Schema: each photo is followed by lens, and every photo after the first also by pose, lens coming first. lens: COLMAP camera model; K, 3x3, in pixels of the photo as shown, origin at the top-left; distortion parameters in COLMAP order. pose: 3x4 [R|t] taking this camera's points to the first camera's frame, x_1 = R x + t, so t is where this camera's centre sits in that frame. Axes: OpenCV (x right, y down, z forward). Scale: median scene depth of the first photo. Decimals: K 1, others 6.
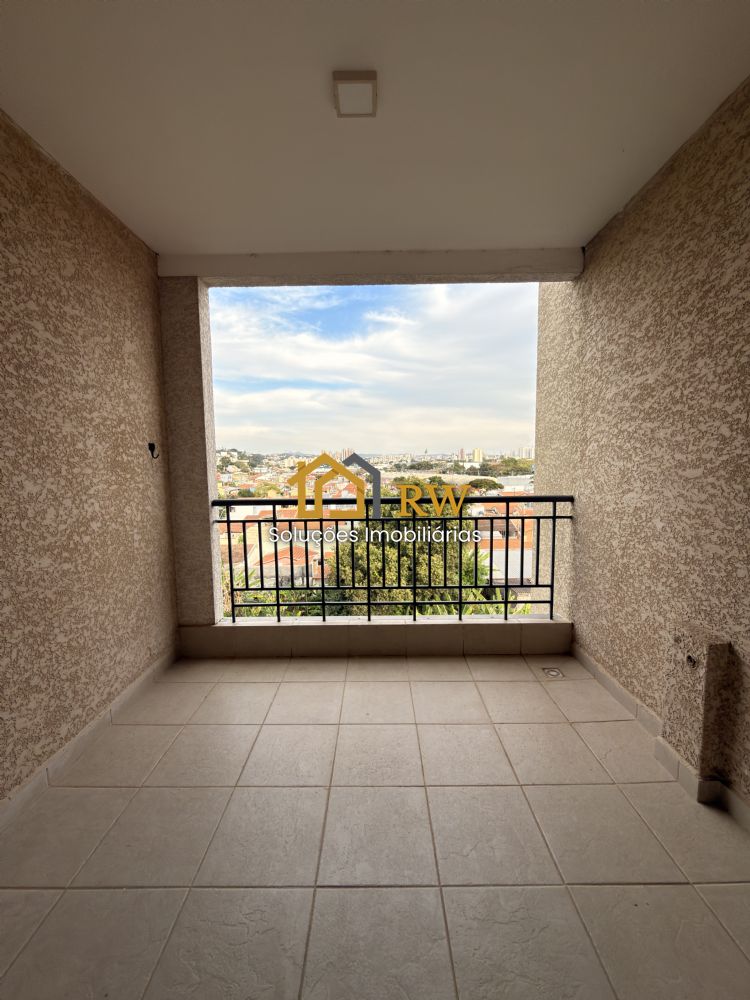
lens RADIAL K [[400.4, 0, 378.2], [0, 400.4, 505.7], [0, 0, 1]] dist [0.003529, -0.000118]
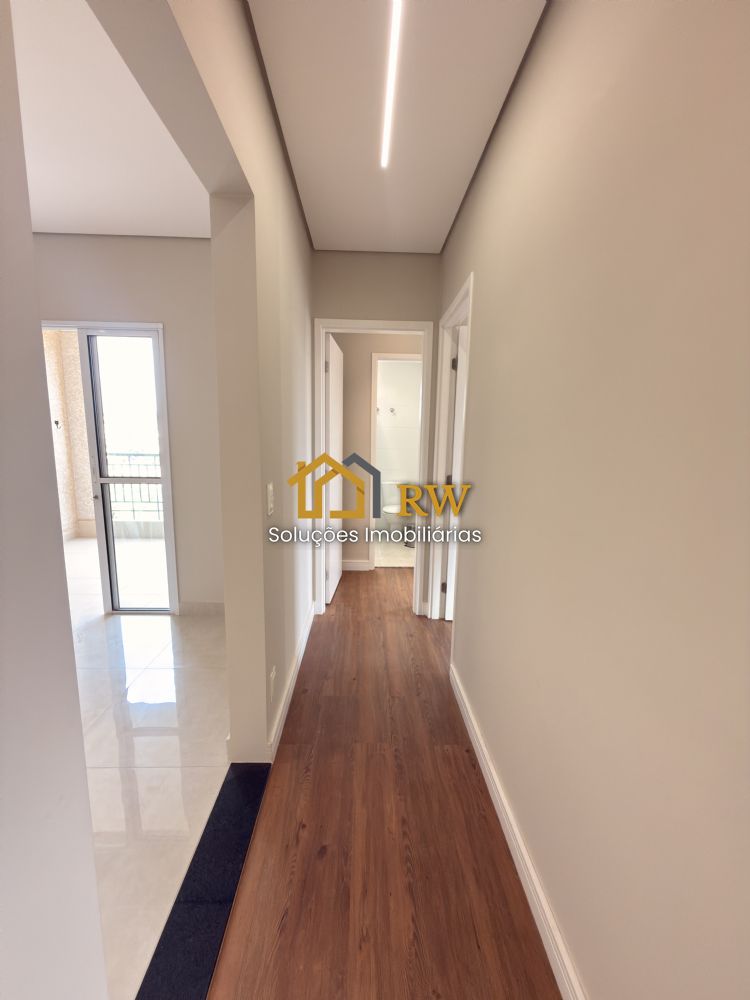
lens RADIAL K [[400.4, 0, 377.2], [0, 400.4, 502.8], [0, 0, 1]] dist [0.003529, -0.000118]
pose [[0.998663, 0.028443, 0.043158, 0.901194], [-0.031070, 0.997626, 0.061460, 0.071226], [-0.041307, -0.062719, 0.997176, -1.011526]]
